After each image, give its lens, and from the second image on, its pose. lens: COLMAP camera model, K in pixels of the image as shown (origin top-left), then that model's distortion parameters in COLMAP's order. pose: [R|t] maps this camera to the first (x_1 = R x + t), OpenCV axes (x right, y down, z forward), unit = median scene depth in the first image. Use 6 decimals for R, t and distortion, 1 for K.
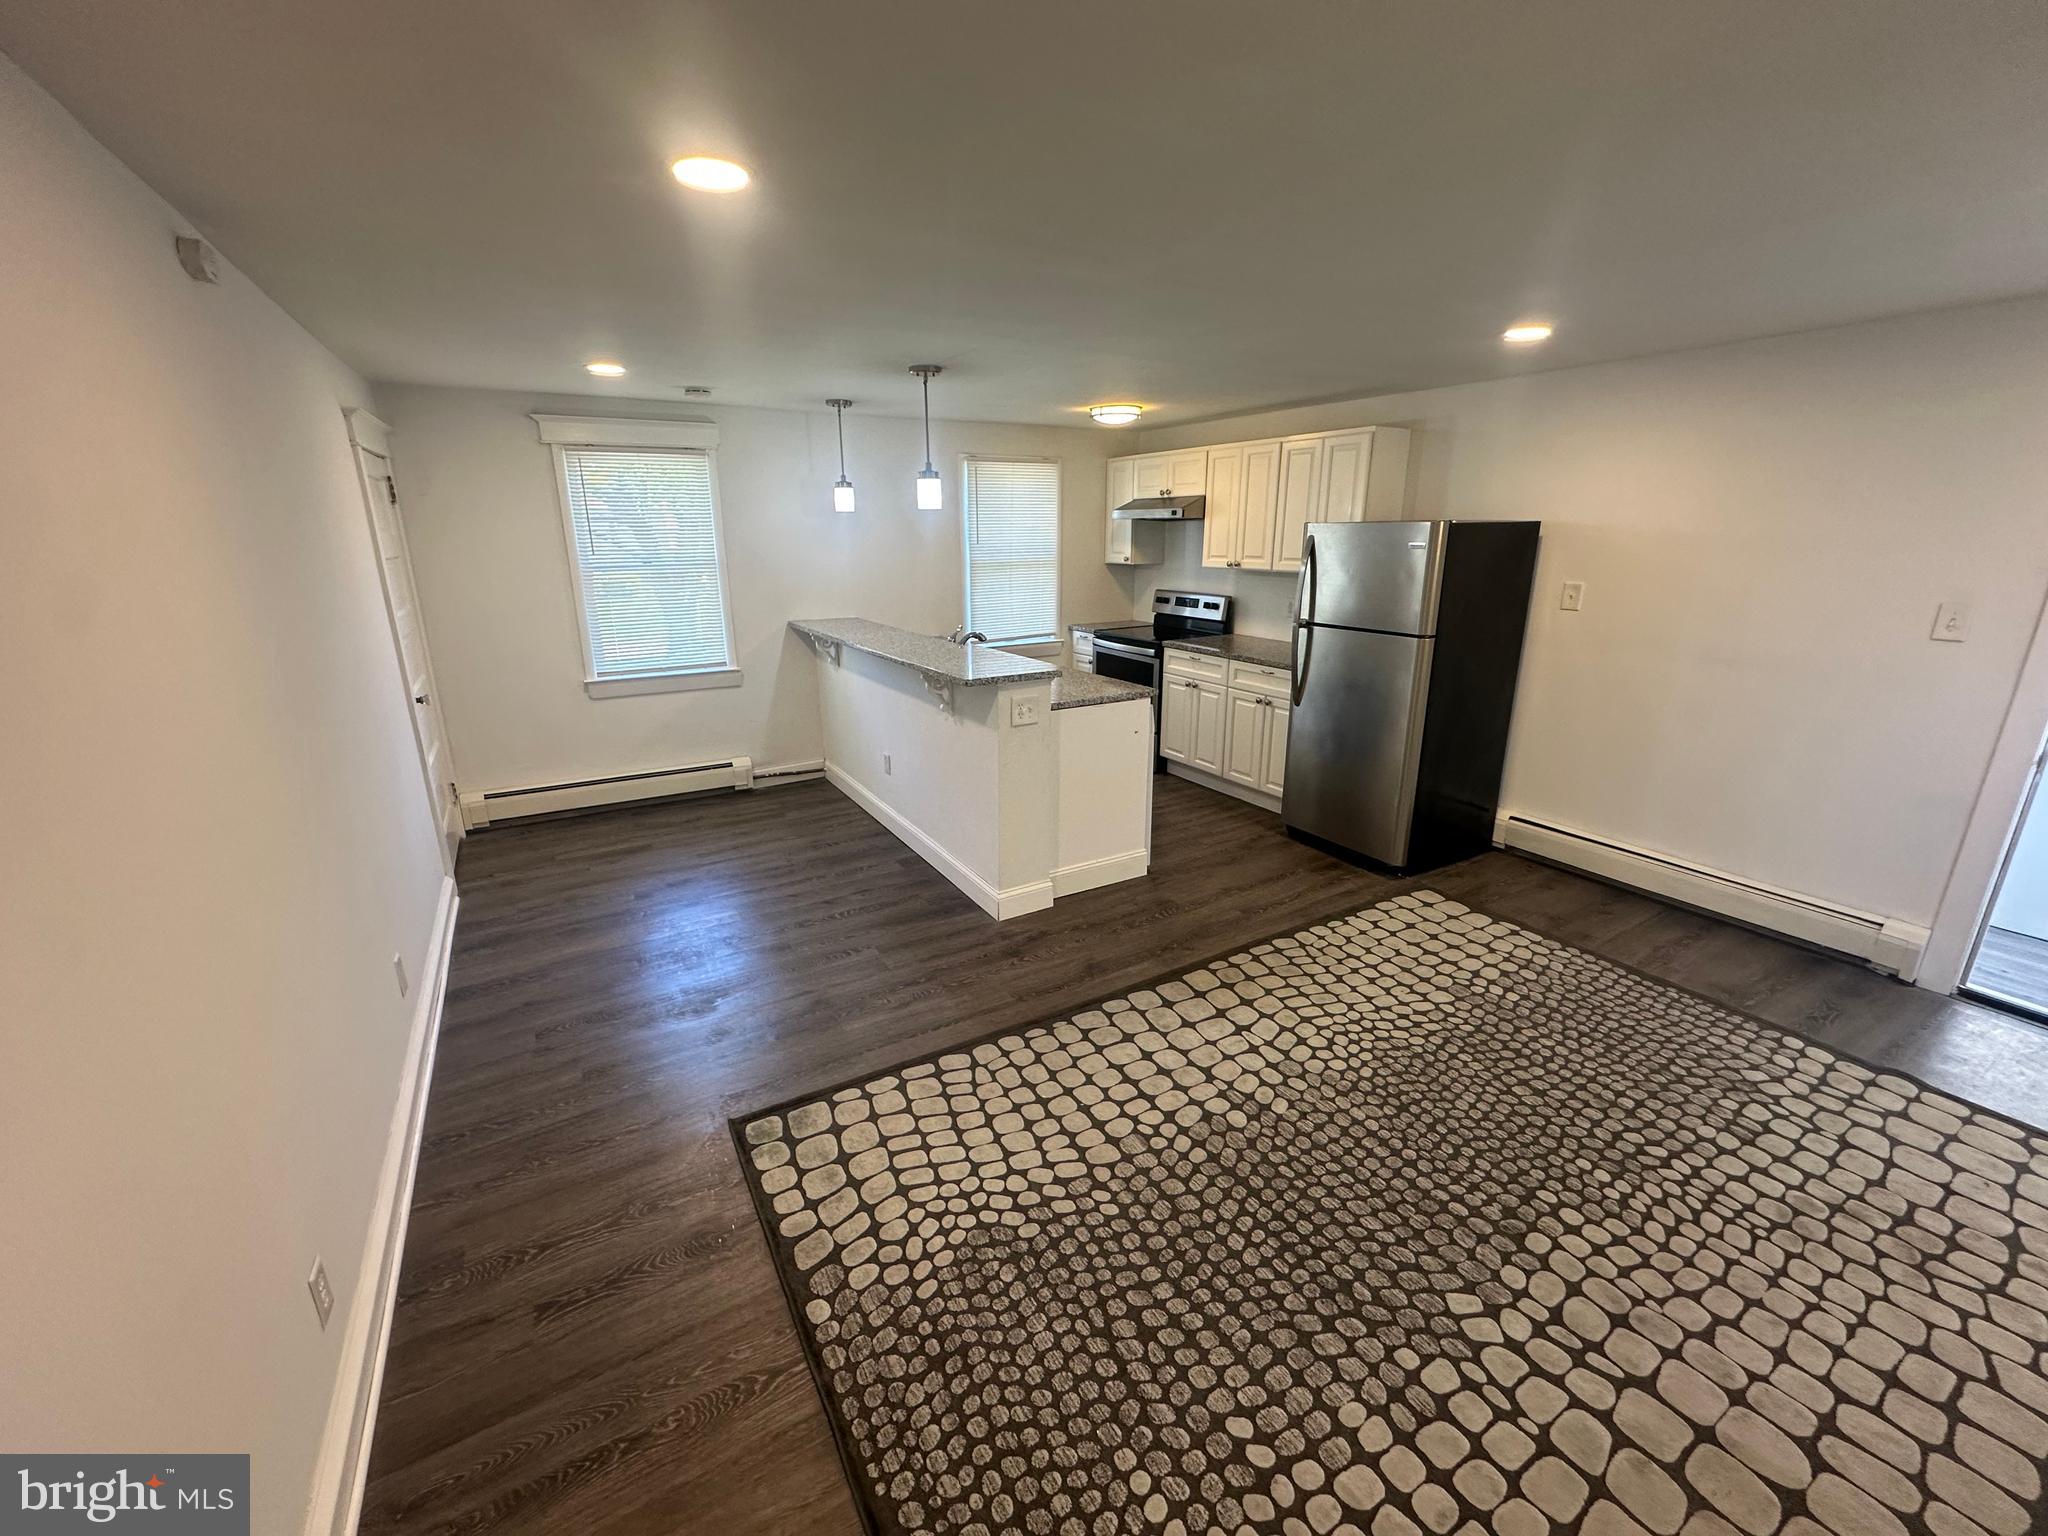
lens RADIAL K [[817.0, 0, 1024.0], [0, 817.0, 765.1], [0, 0, 1]] dist [-0.002711, 0.000339]
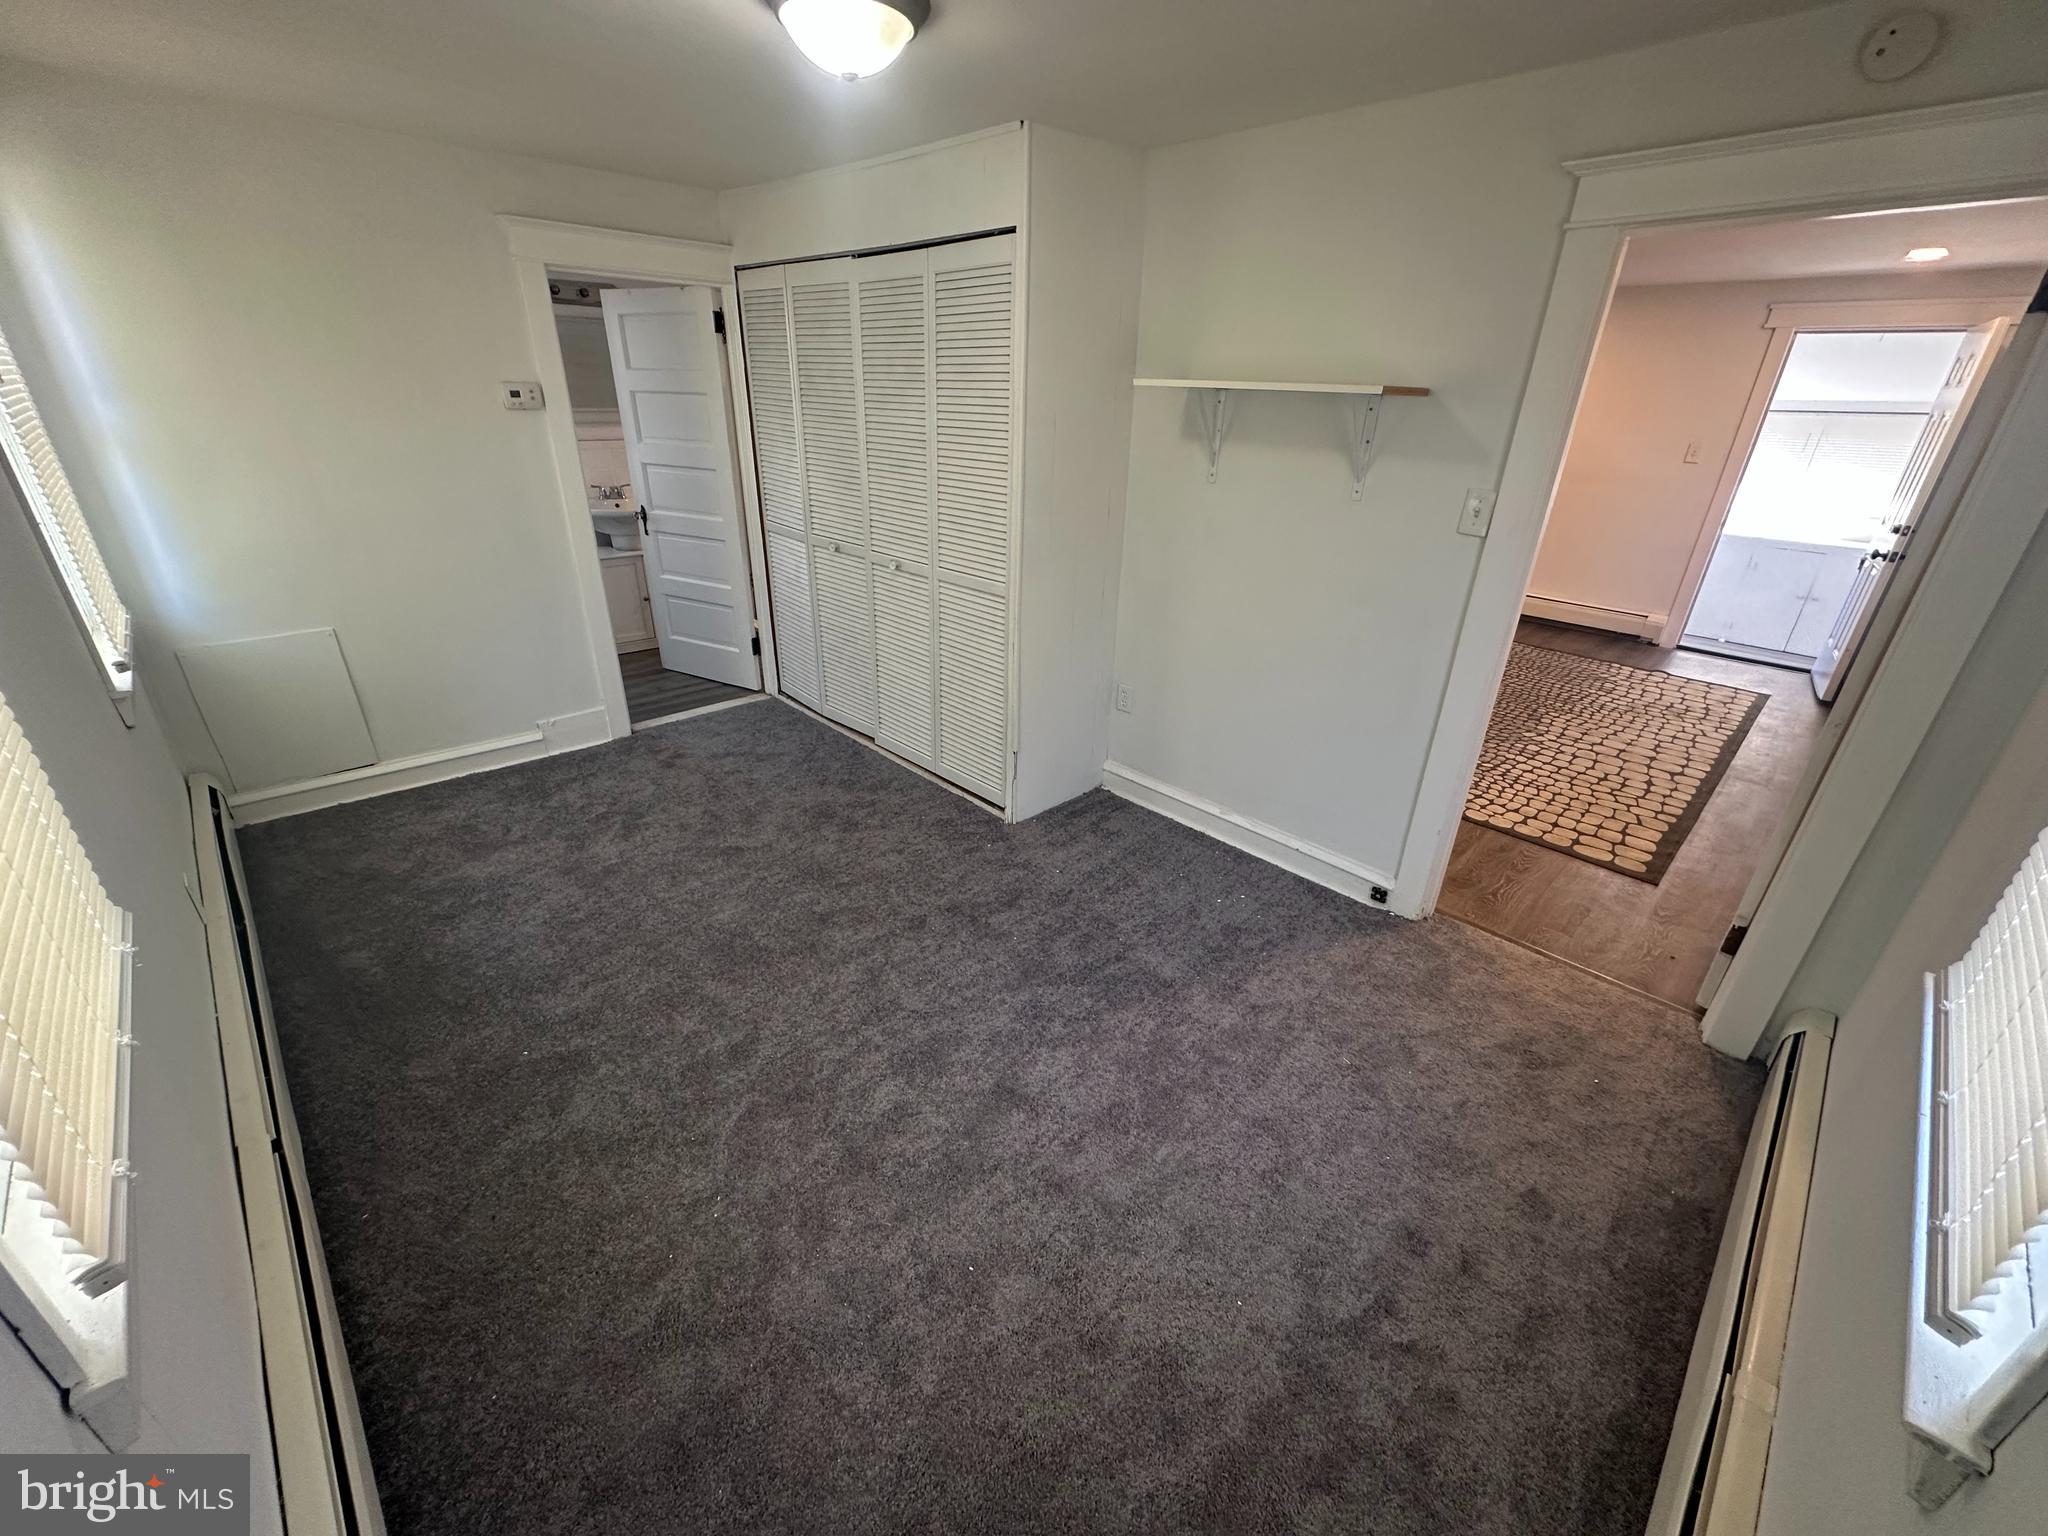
lens RADIAL K [[817.0, 0, 1024.0], [0, 817.0, 763.7], [0, 0, 1]] dist [-0.002711, 0.000339]
pose [[0.971294, -0.068327, 0.227859, -0.760025], [0.032605, 0.987060, 0.157000, 0.166099], [-0.235638, -0.145063, 0.960953, -0.505960]]
